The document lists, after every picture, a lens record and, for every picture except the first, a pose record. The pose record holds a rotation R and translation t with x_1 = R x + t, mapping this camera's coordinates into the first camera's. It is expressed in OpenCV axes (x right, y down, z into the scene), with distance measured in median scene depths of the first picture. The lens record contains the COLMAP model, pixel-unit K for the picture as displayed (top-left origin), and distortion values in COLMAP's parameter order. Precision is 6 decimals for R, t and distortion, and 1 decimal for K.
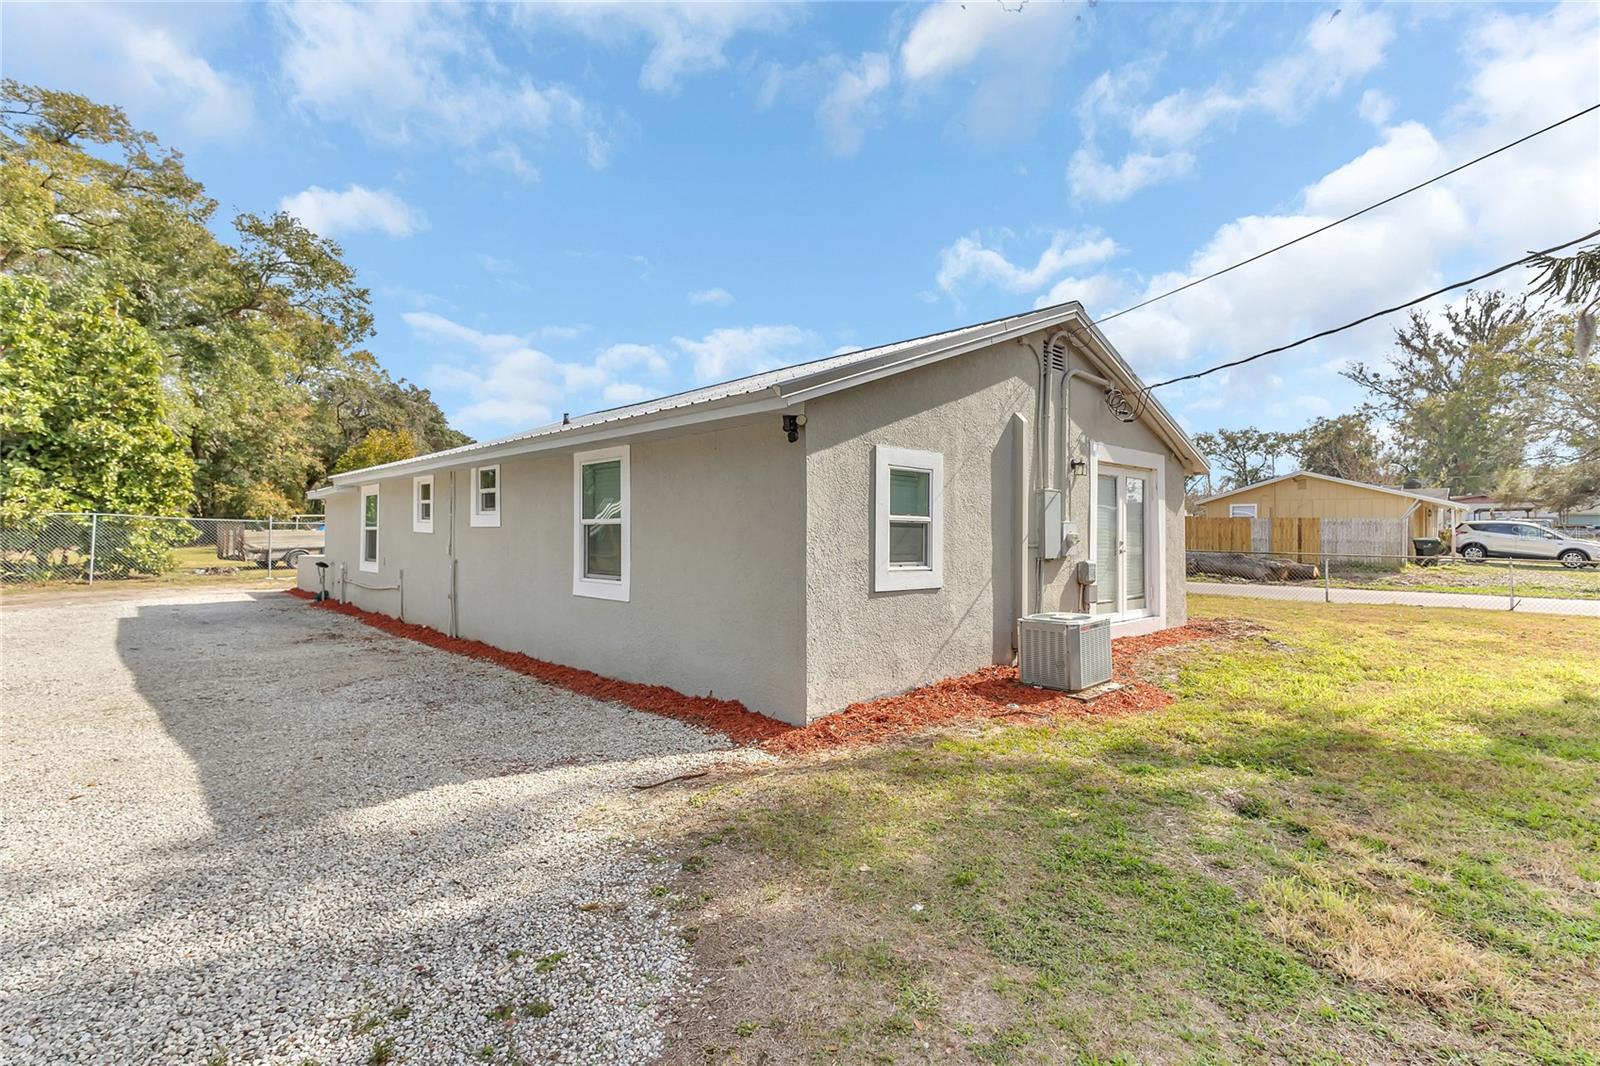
lens RADIAL K [[738.7, 0, 811.0], [0, 738.7, 539.3], [0, 0, 1]] dist [0.034453, -0.001208]
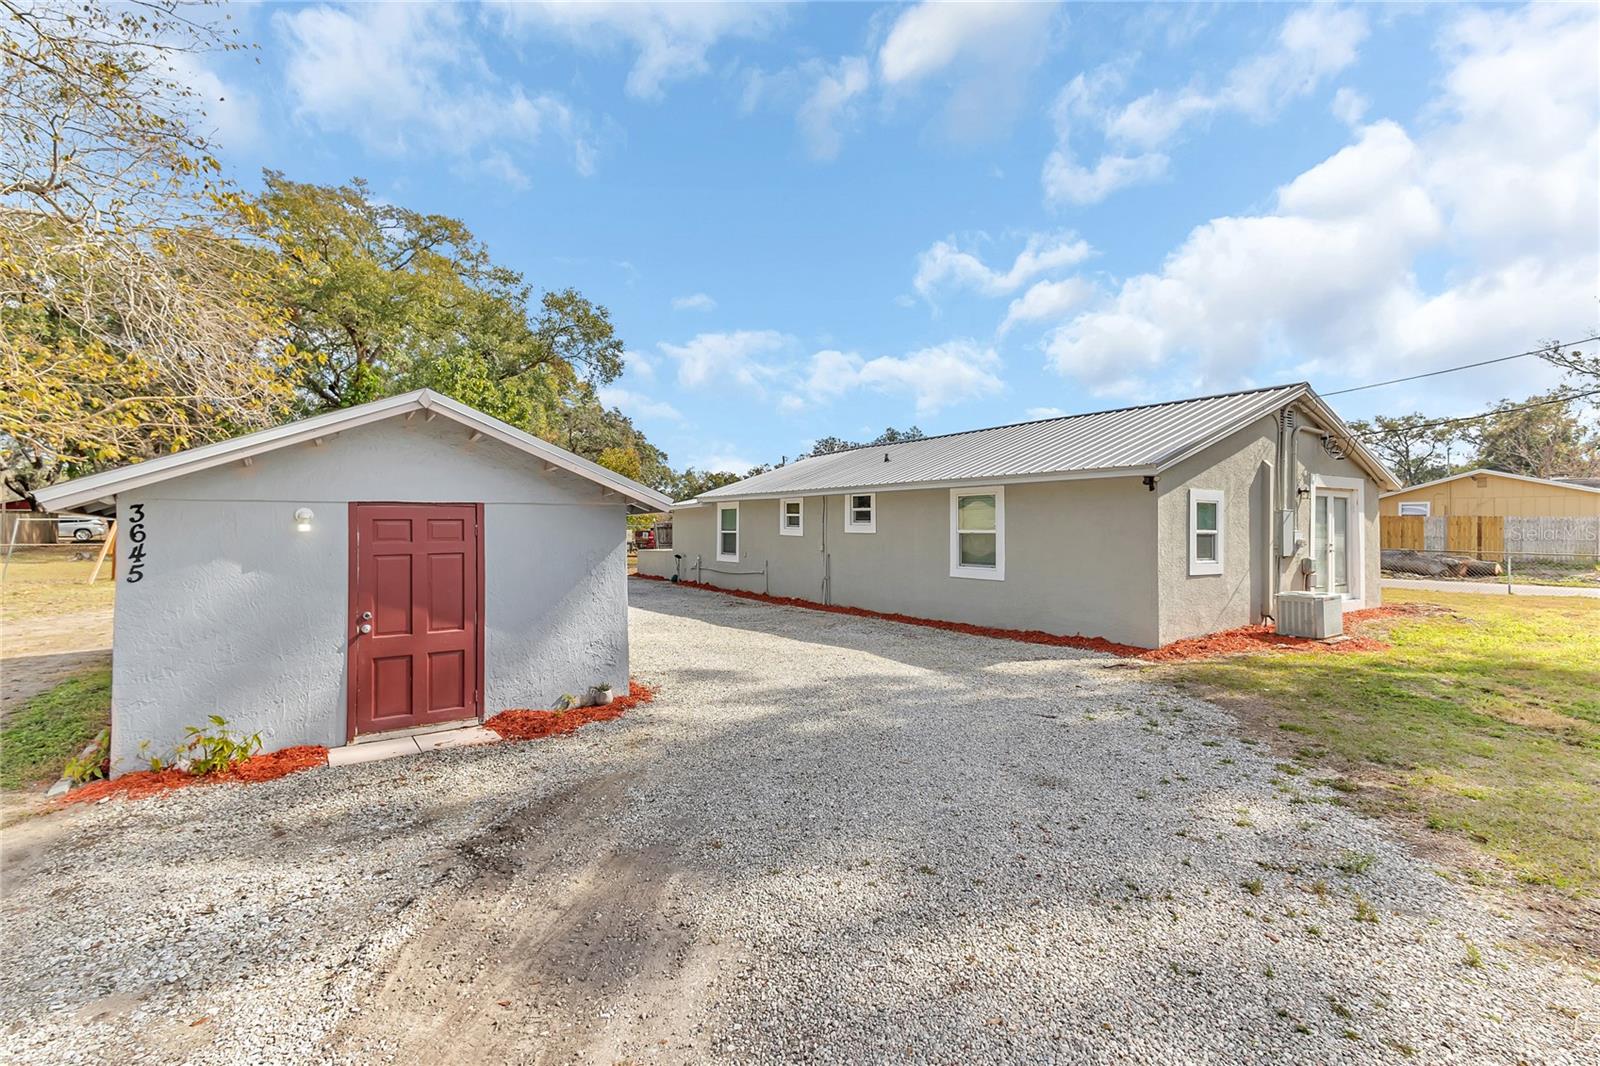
lens RADIAL K [[695.4, 0, 797.5], [0, 695.4, 533.1], [0, 0, 1]] dist [0.028647, -0.001806]
pose [[0.983150, -0.000184, -0.182798, -0.284322], [-0.000050, 0.999999, -0.001277, -0.013480], [0.182798, 0.001265, 0.983150, -0.422587]]
